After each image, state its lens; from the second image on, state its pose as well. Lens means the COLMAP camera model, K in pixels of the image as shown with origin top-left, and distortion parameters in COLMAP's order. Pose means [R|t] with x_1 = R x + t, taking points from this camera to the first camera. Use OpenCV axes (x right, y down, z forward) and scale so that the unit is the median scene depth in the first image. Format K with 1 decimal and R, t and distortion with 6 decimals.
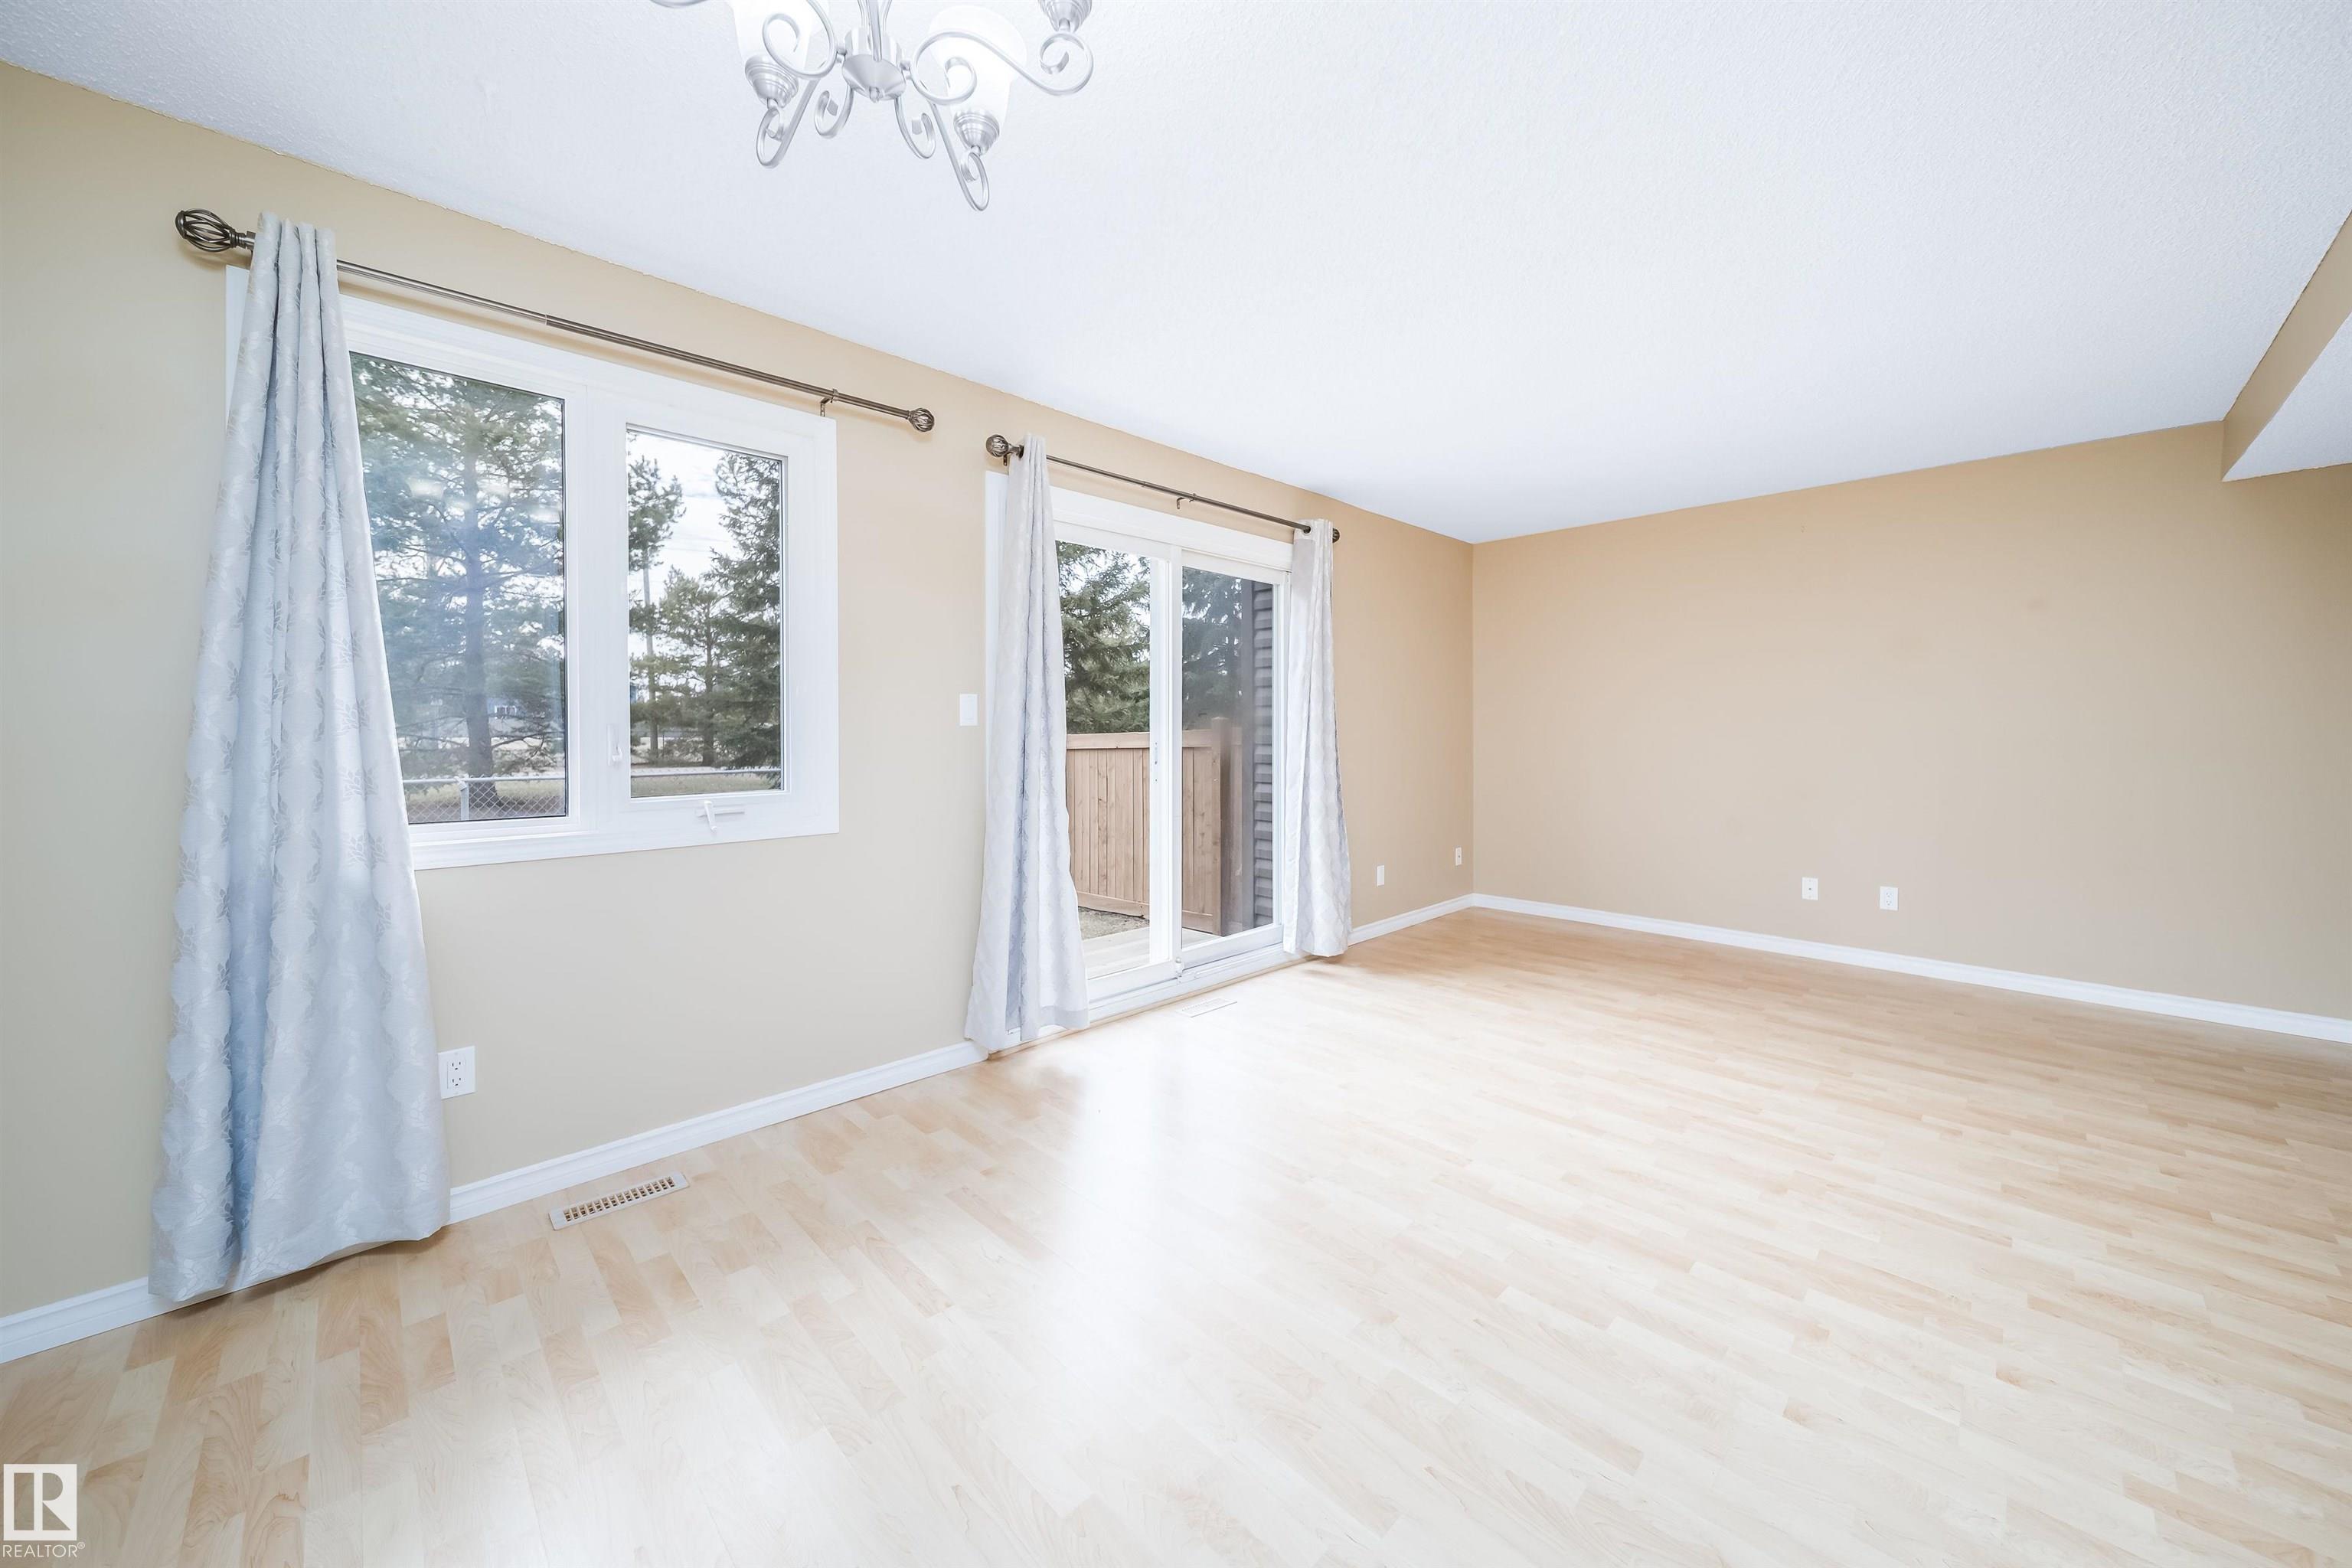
lens RADIAL K [[835.5, 0, 1180.0], [0, 835.5, 740.1], [0, 0, 1]] dist [-0.000450, -0.001063]
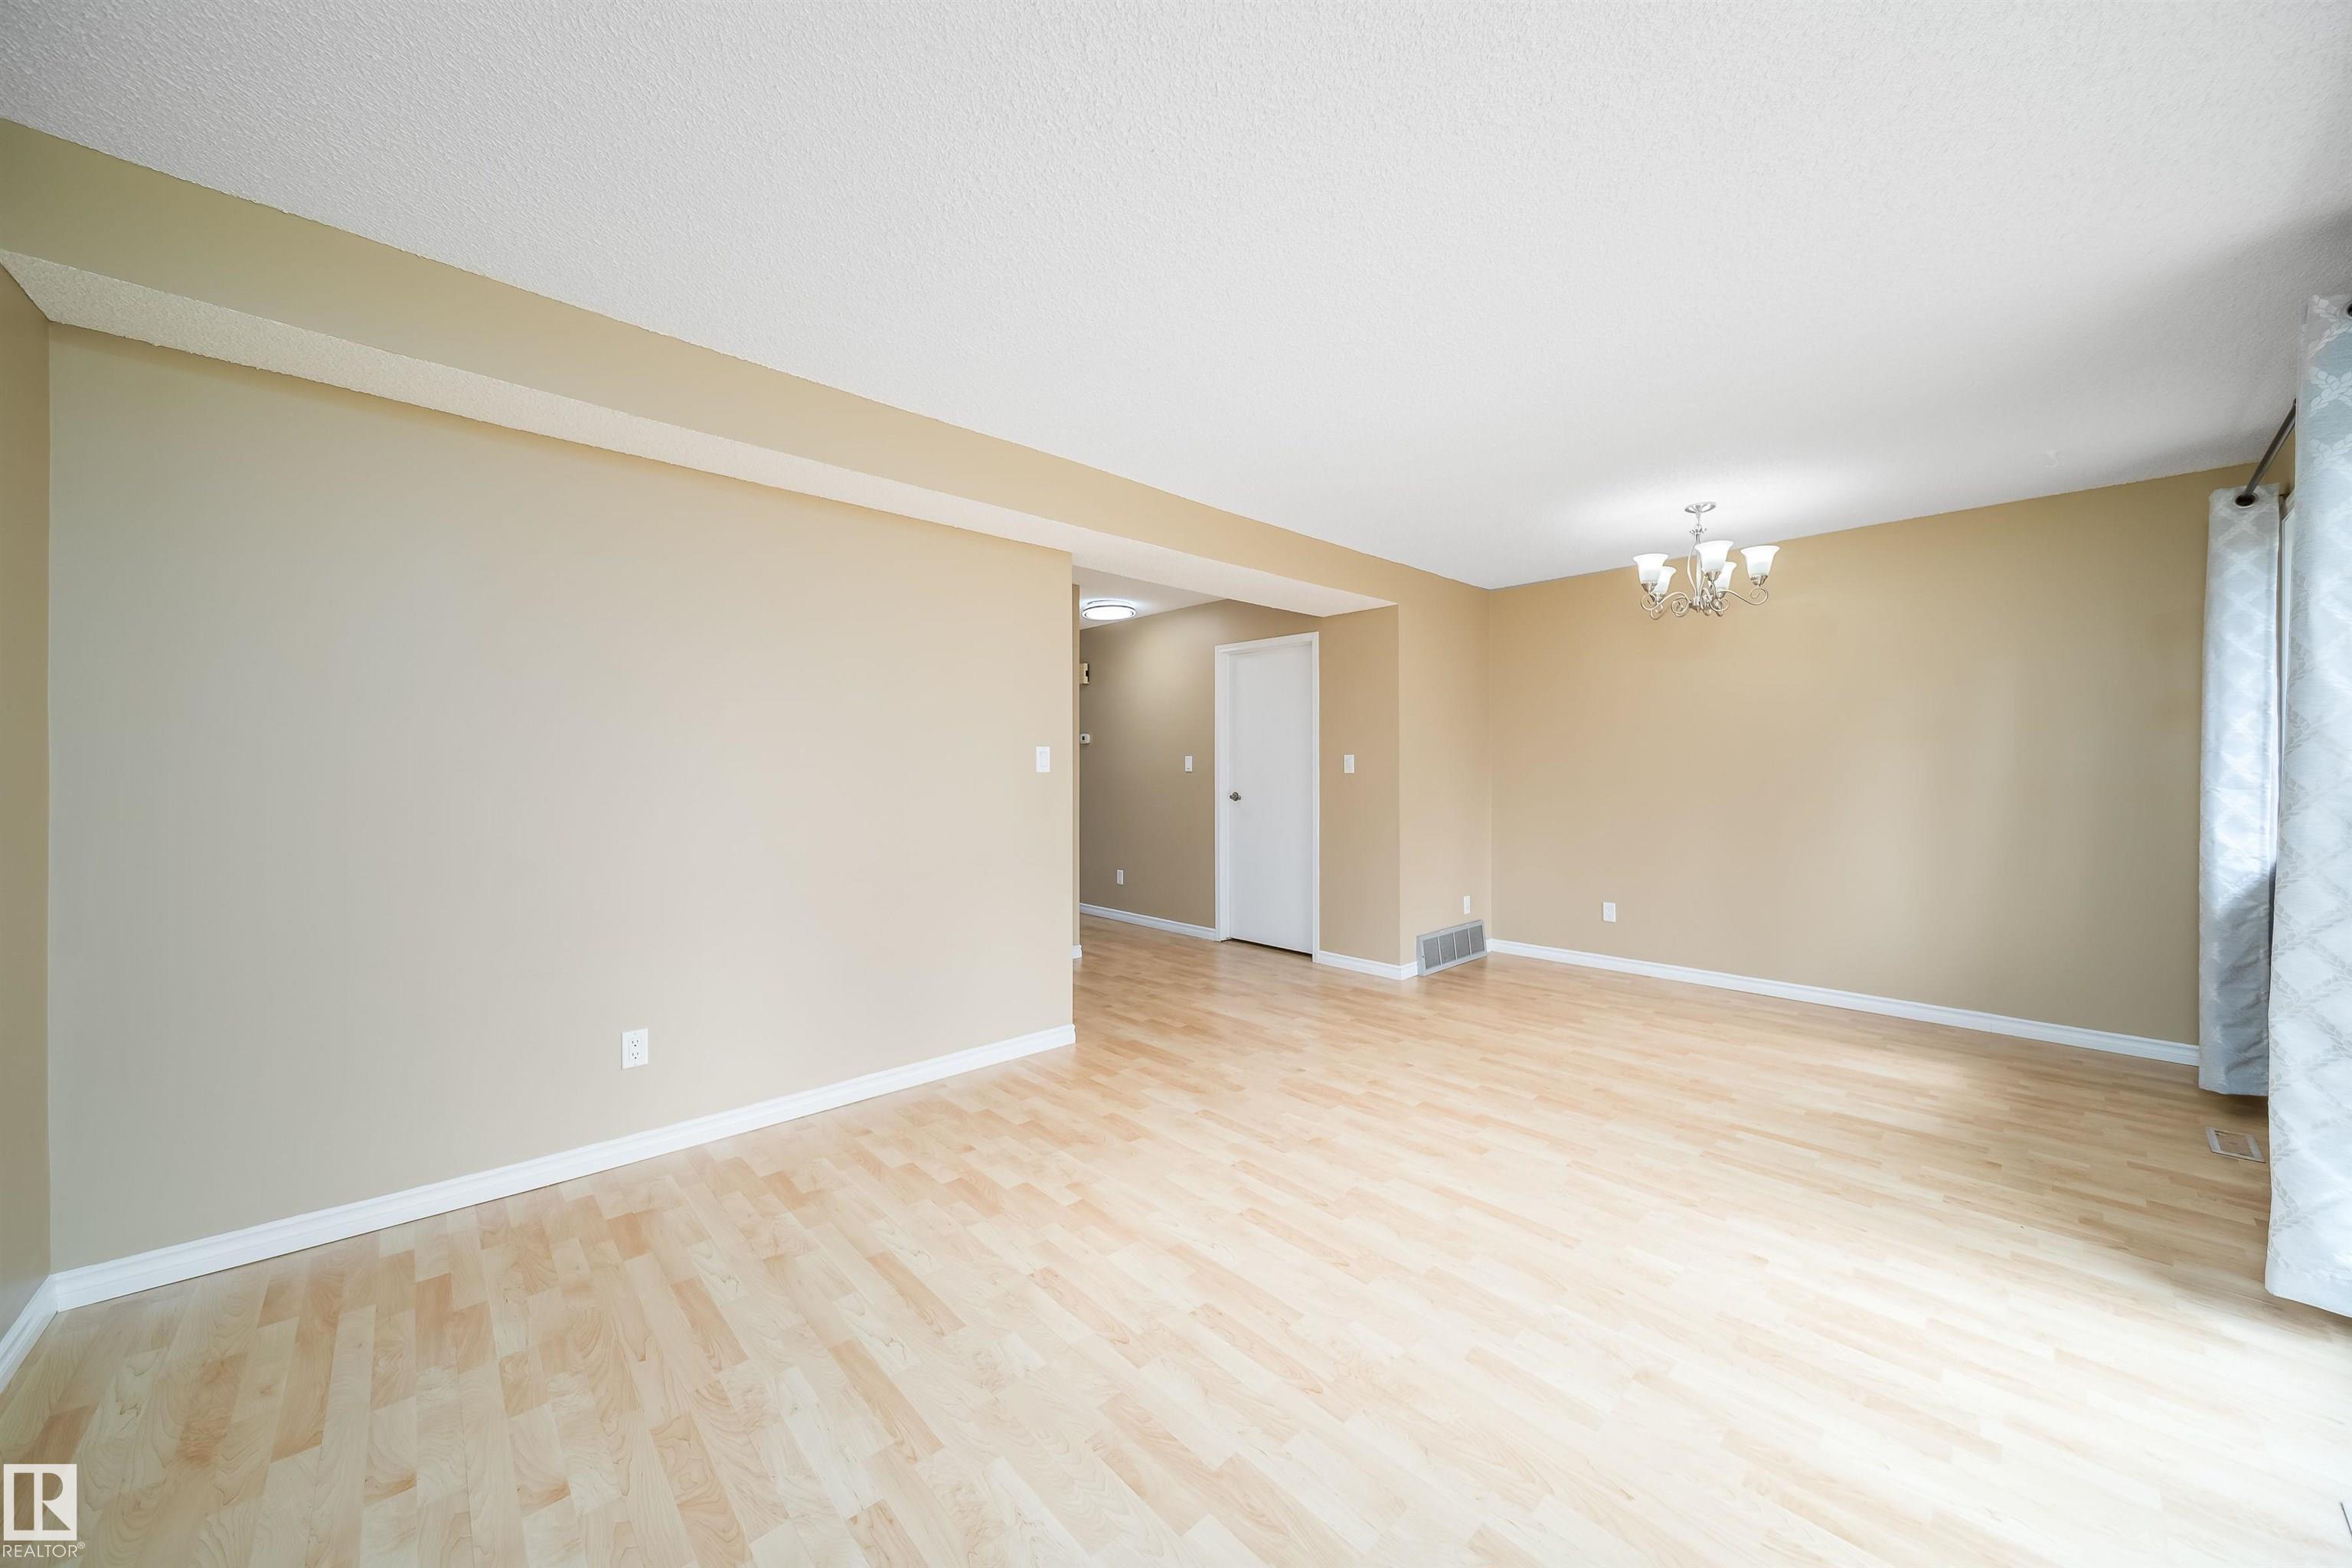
lens RADIAL K [[835.5, 0, 1174.5], [0, 835.5, 777.9], [0, 0, 1]] dist [-0.000450, -0.001063]
pose [[-0.999655, -0.001432, 0.026214, 0.887816], [-0.000865, 0.999766, 0.021619, -0.035546], [-0.026239, 0.021589, -0.999423, 2.226510]]
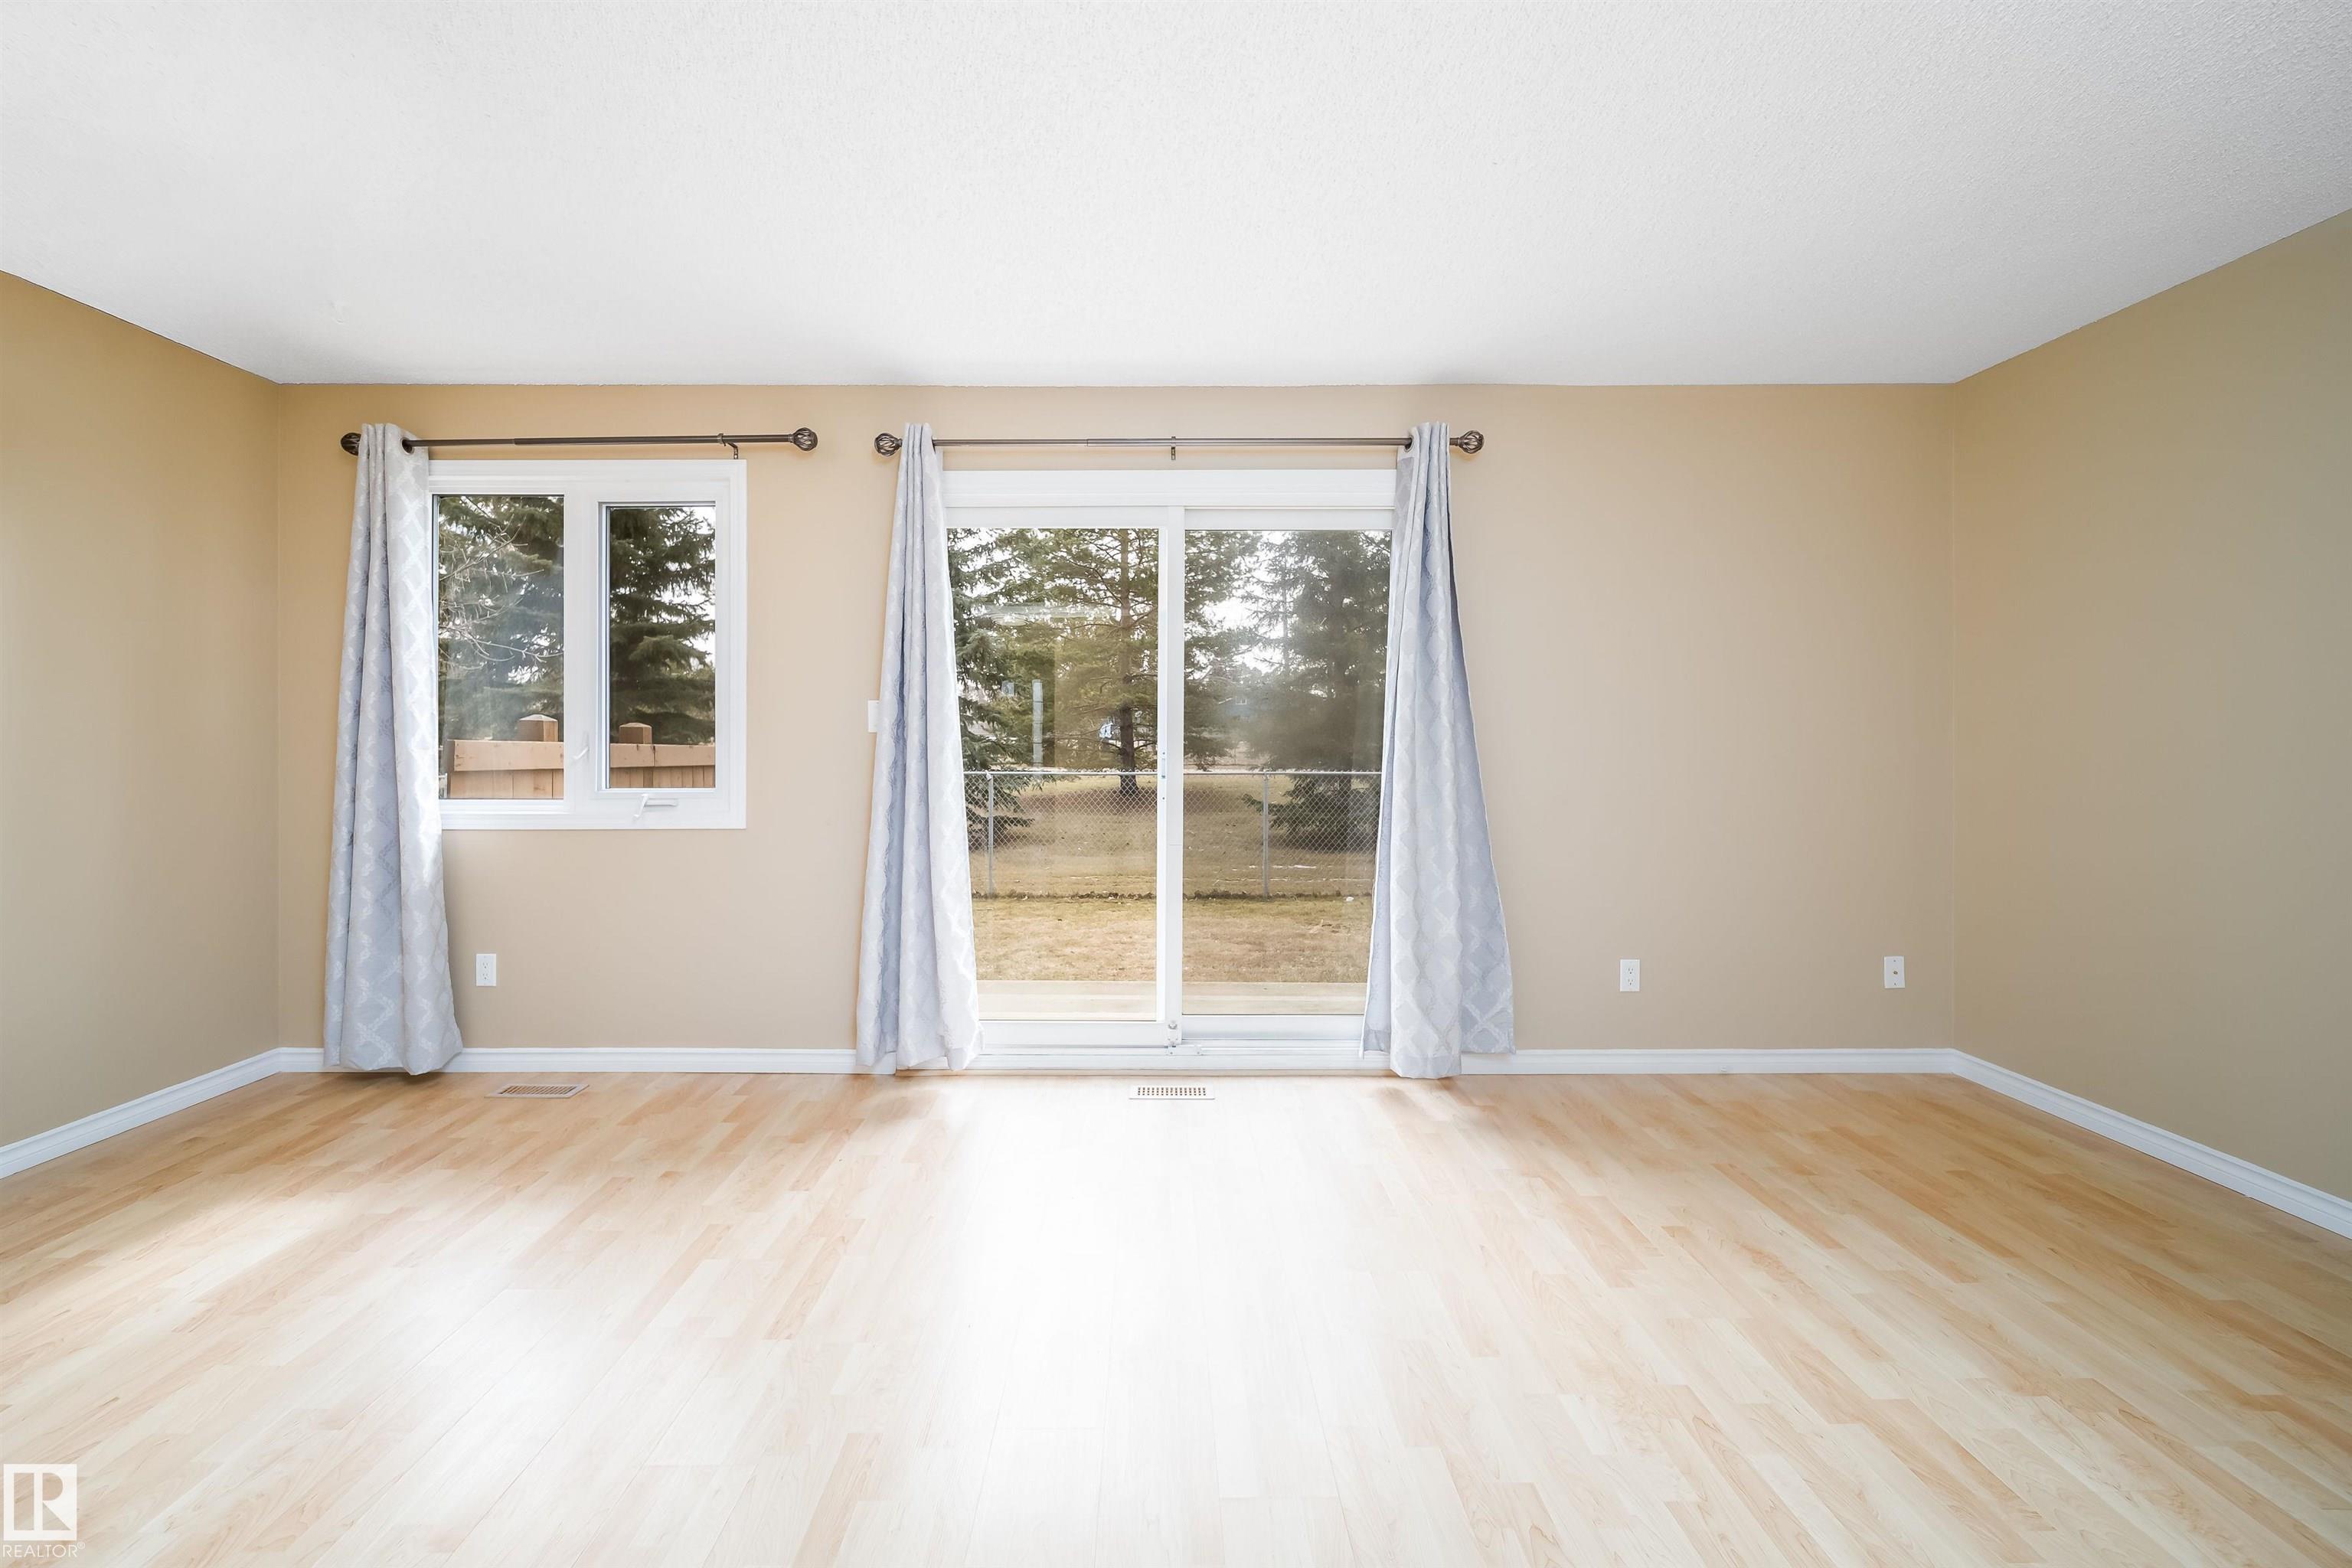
lens RADIAL K [[835.5, 0, 1157.7], [0, 835.5, 748.2], [0, 0, 1]] dist [-0.000450, -0.001063]
pose [[0.719003, 0.011988, -0.694903, 0.924803], [-0.010265, 0.999925, 0.006630, -0.013575], [0.694931, 0.002366, 0.719073, 0.704151]]
